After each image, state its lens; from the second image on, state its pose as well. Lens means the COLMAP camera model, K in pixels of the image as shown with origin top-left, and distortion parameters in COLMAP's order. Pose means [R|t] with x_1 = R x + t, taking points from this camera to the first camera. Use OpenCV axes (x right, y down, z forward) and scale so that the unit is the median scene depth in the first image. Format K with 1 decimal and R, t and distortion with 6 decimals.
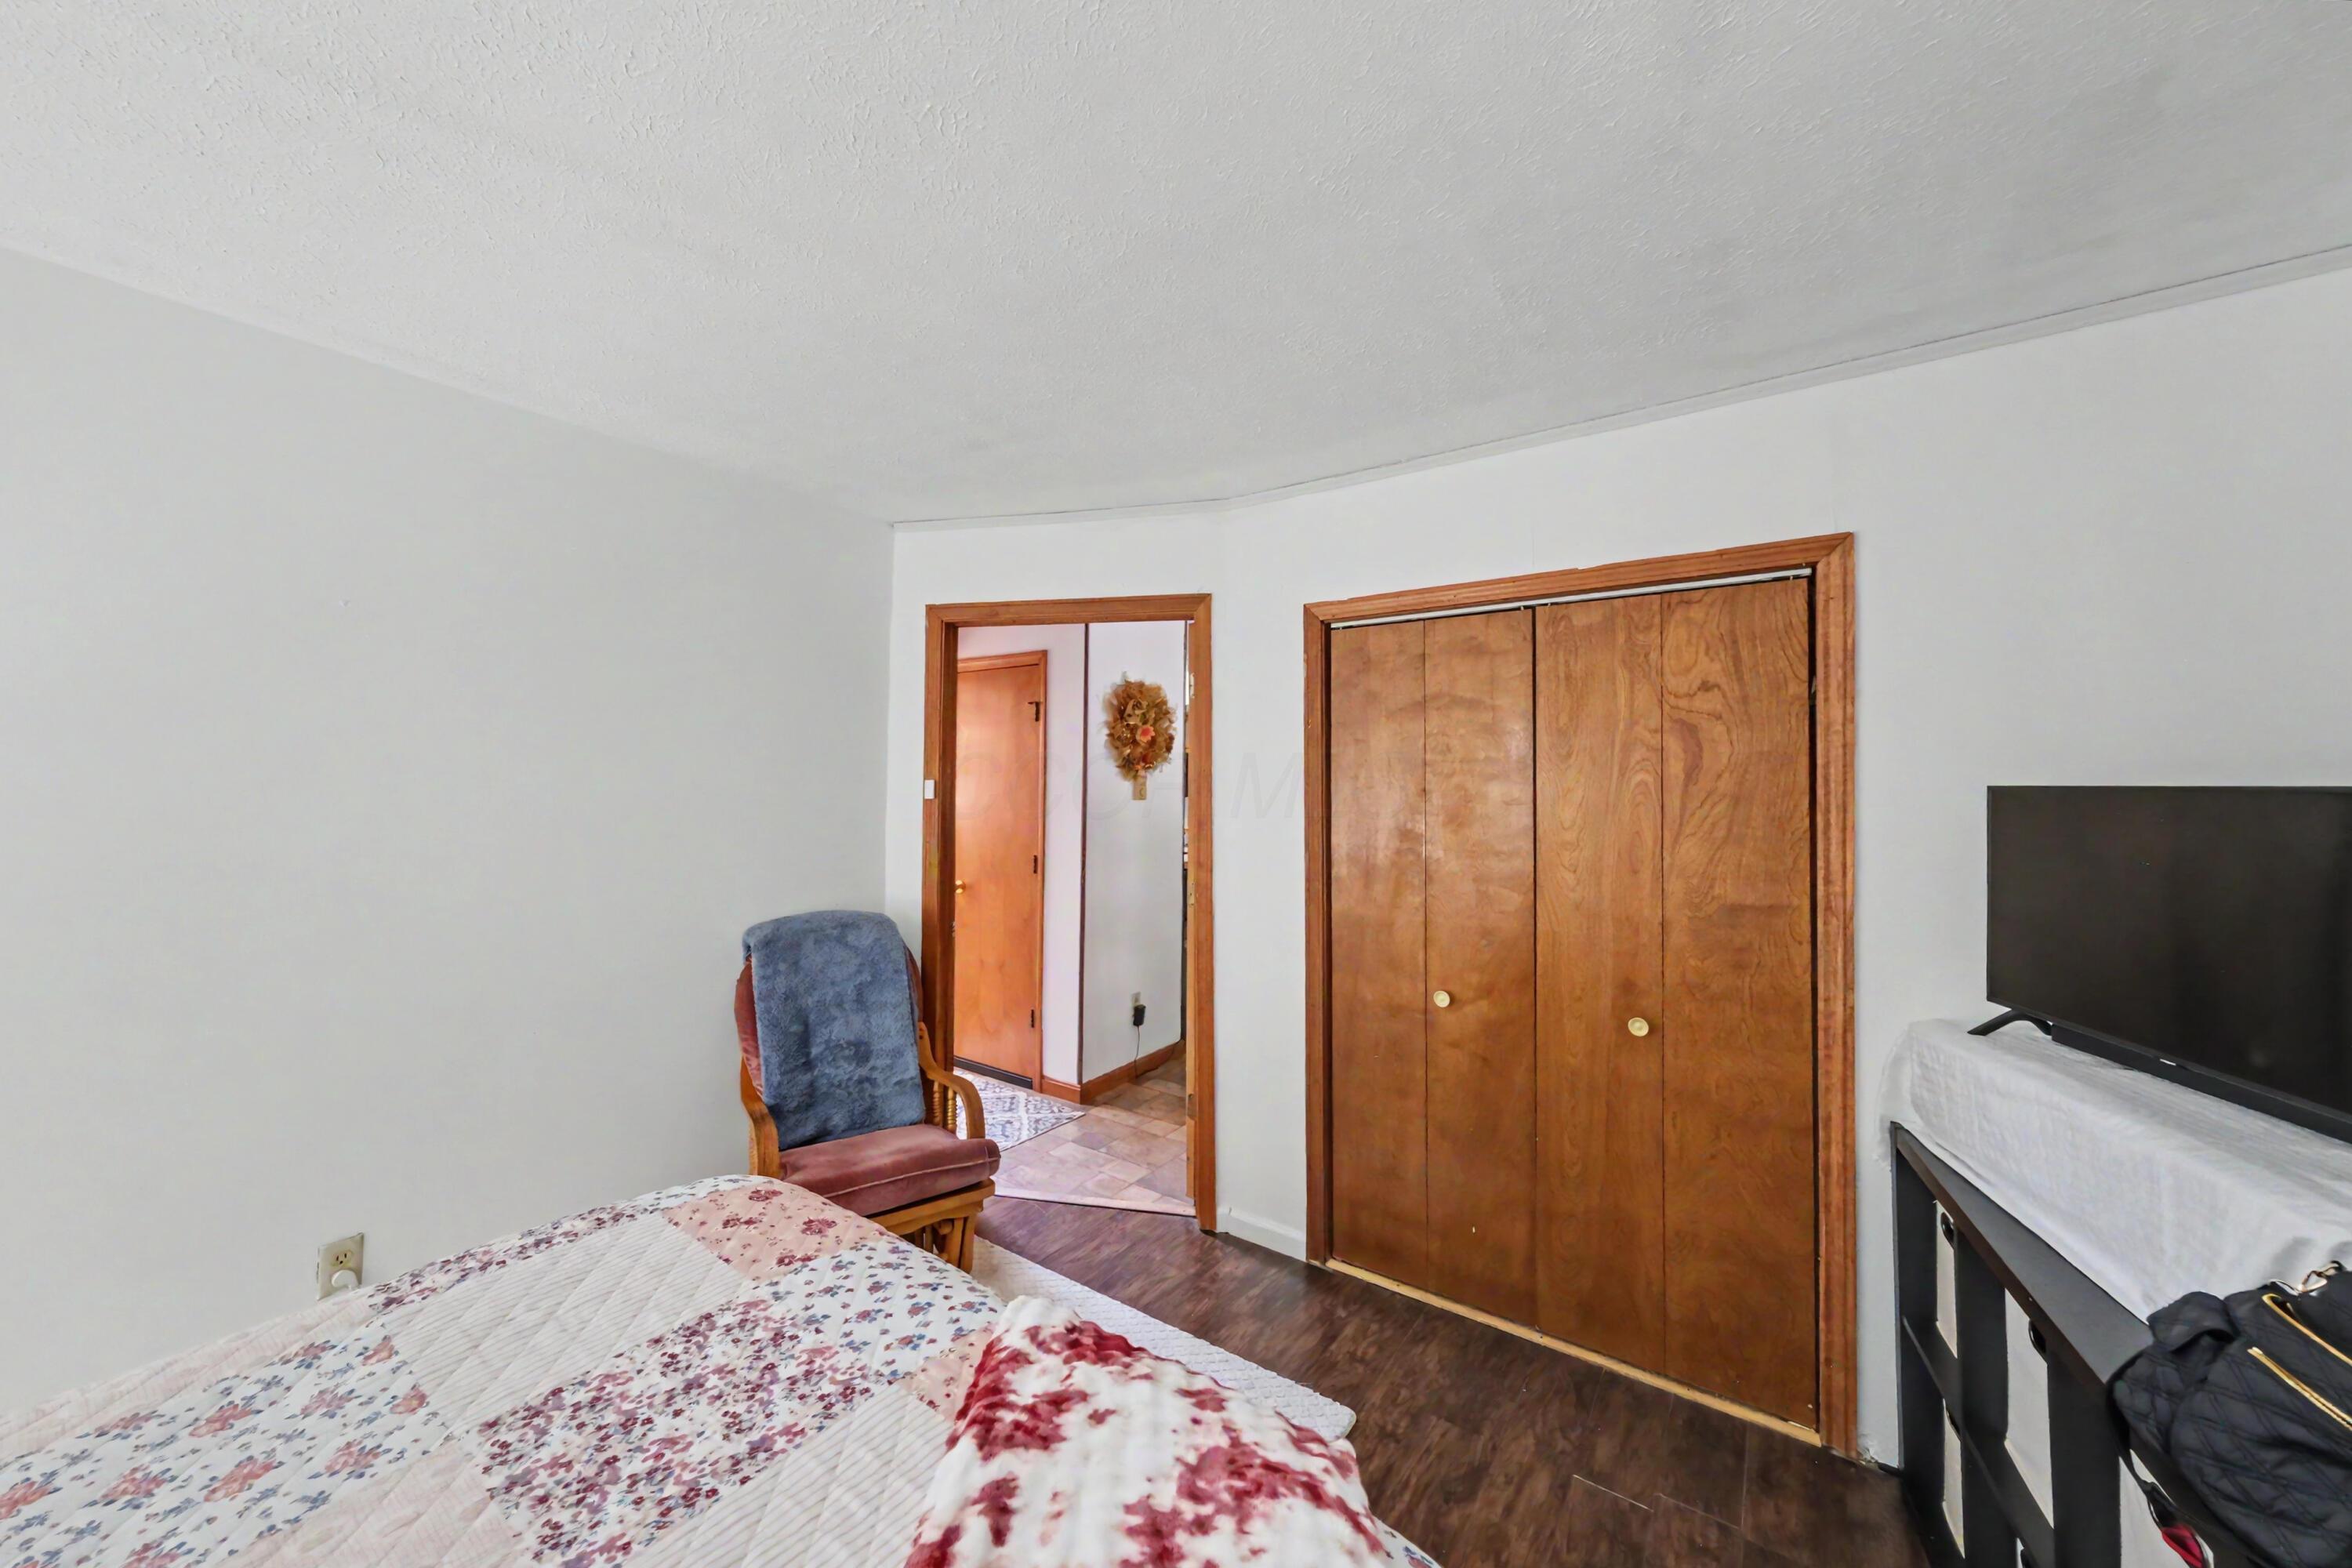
lens RADIAL K [[810.9, 0, 1180.7], [0, 810.9, 780.6], [0, 0, 1]] dist [-0.000040, 0.000026]
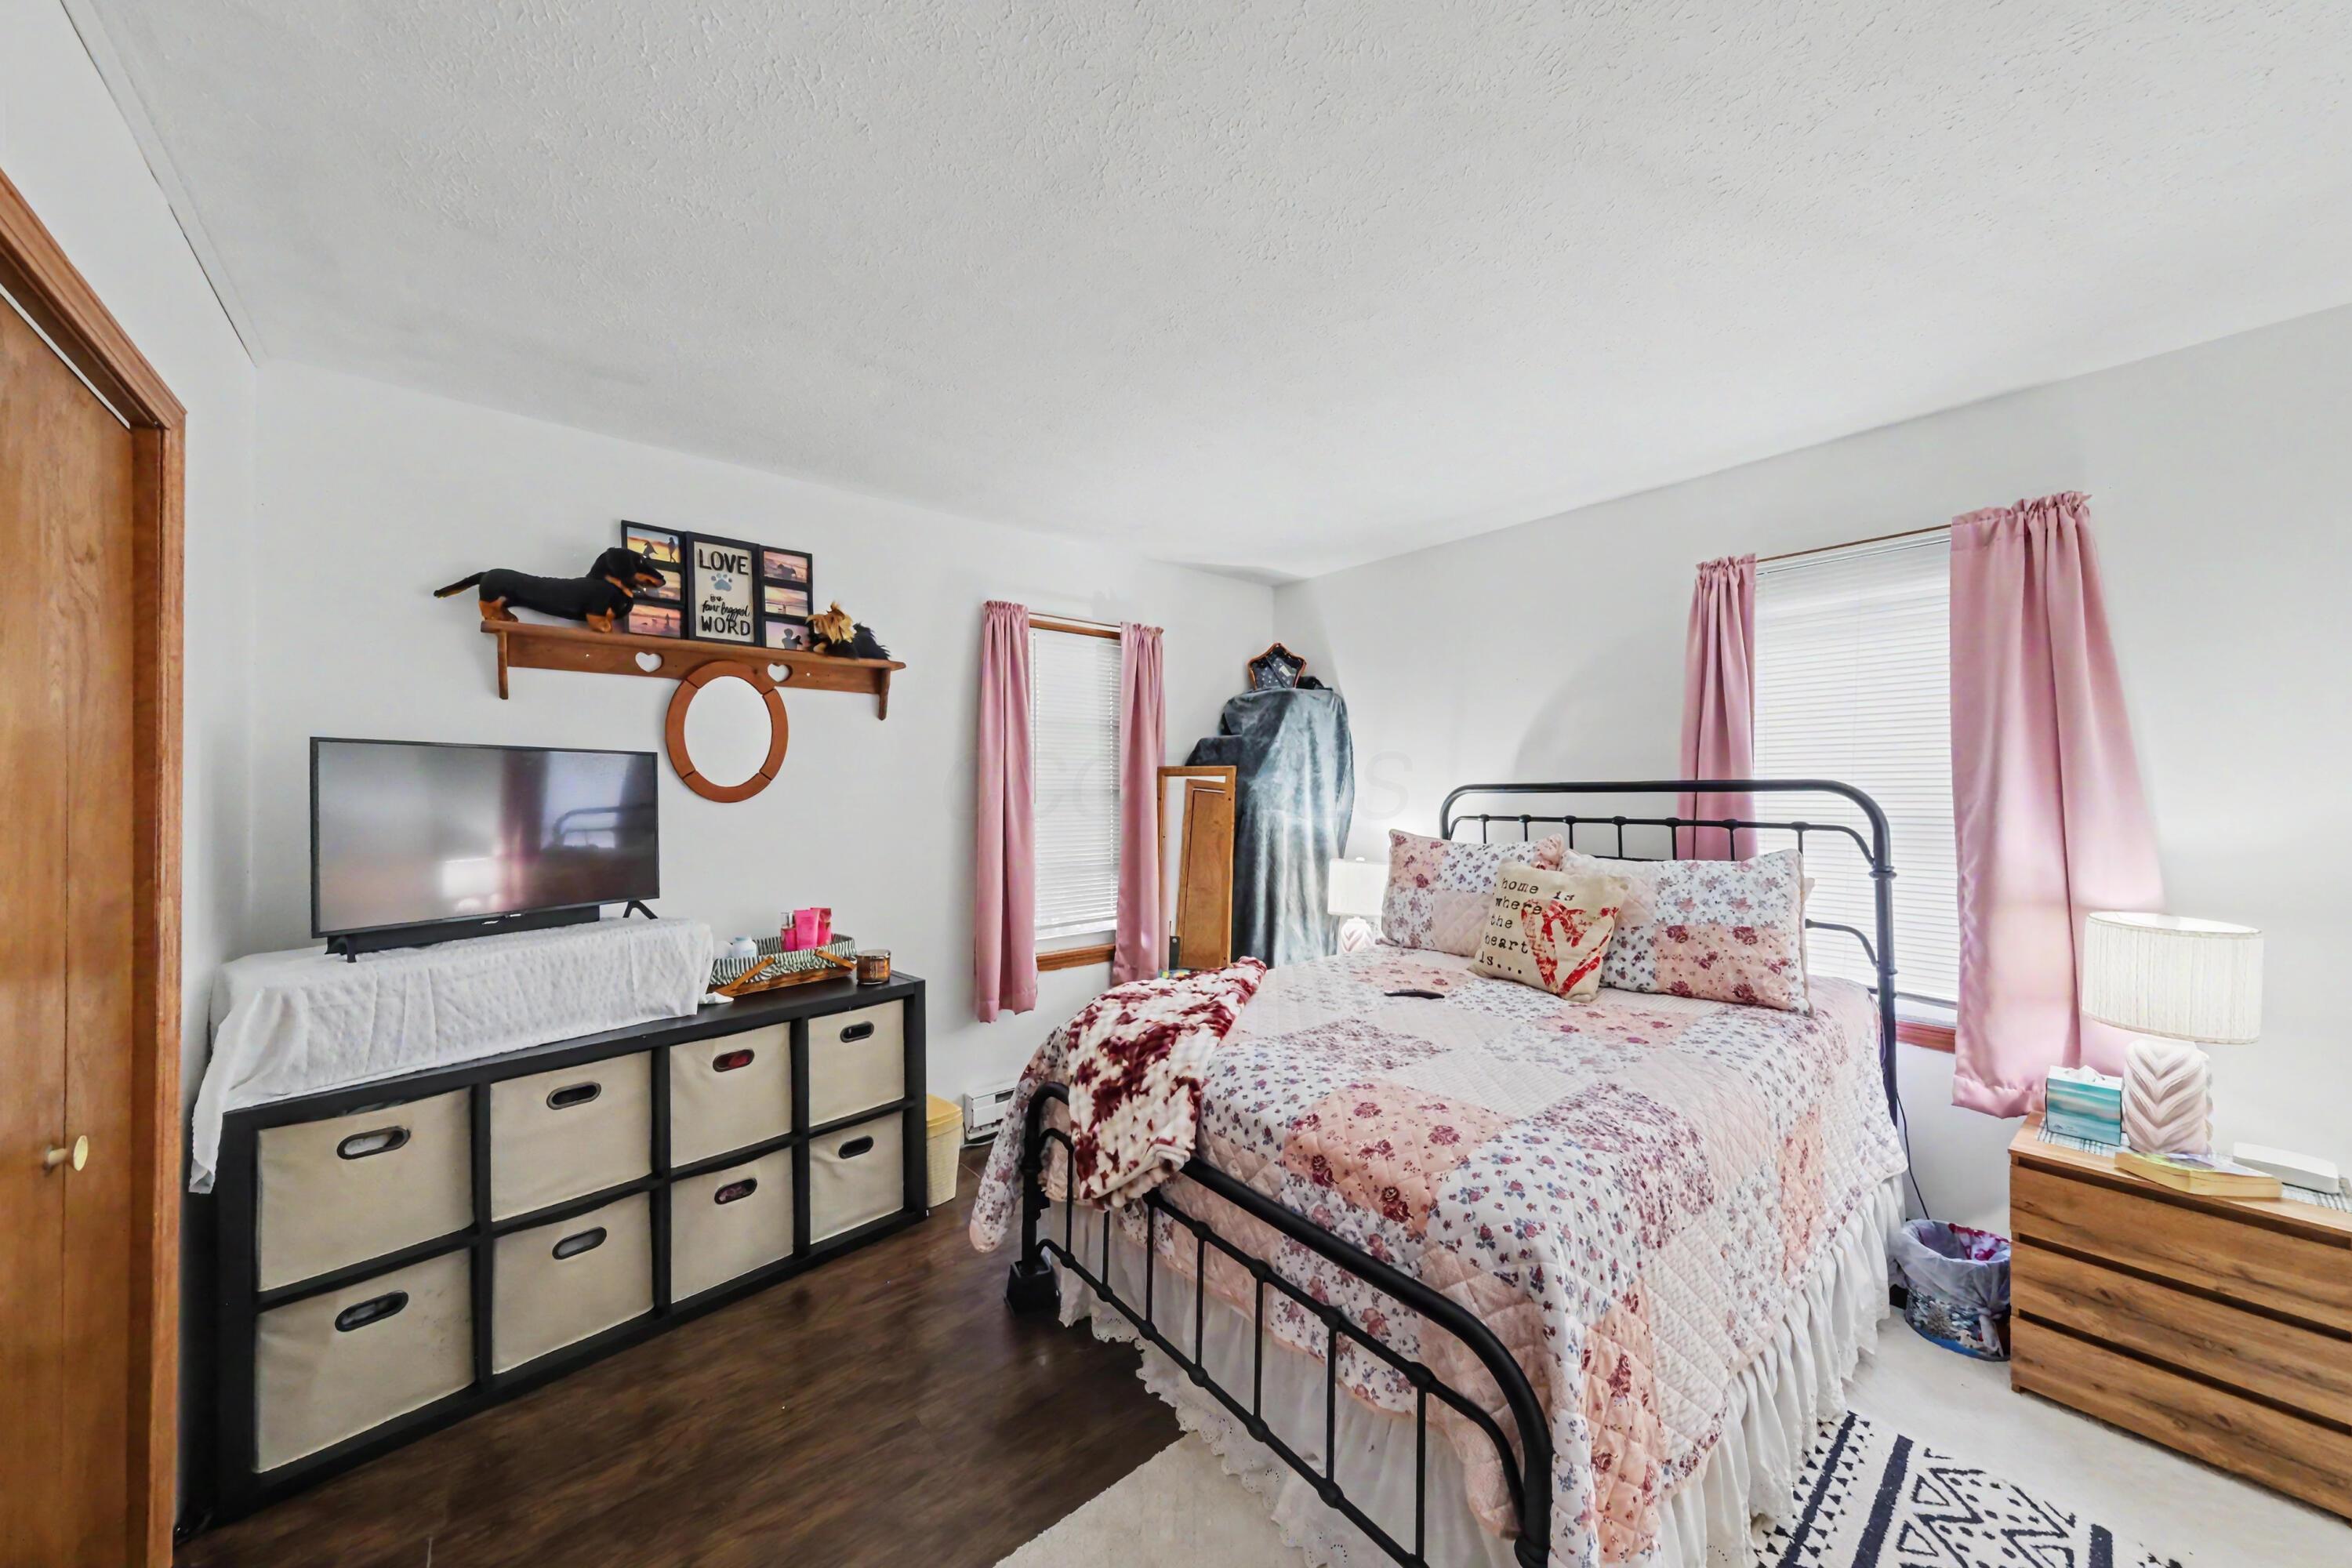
lens RADIAL K [[810.9, 0, 1180.7], [0, 810.9, 780.6], [0, 0, 1]] dist [-0.000040, 0.000026]
pose [[-0.970439, -0.004009, 0.241314, -0.604648], [-0.007254, 0.999895, -0.012562, 0.109273], [-0.241238, -0.013941, -0.970366, 2.884307]]
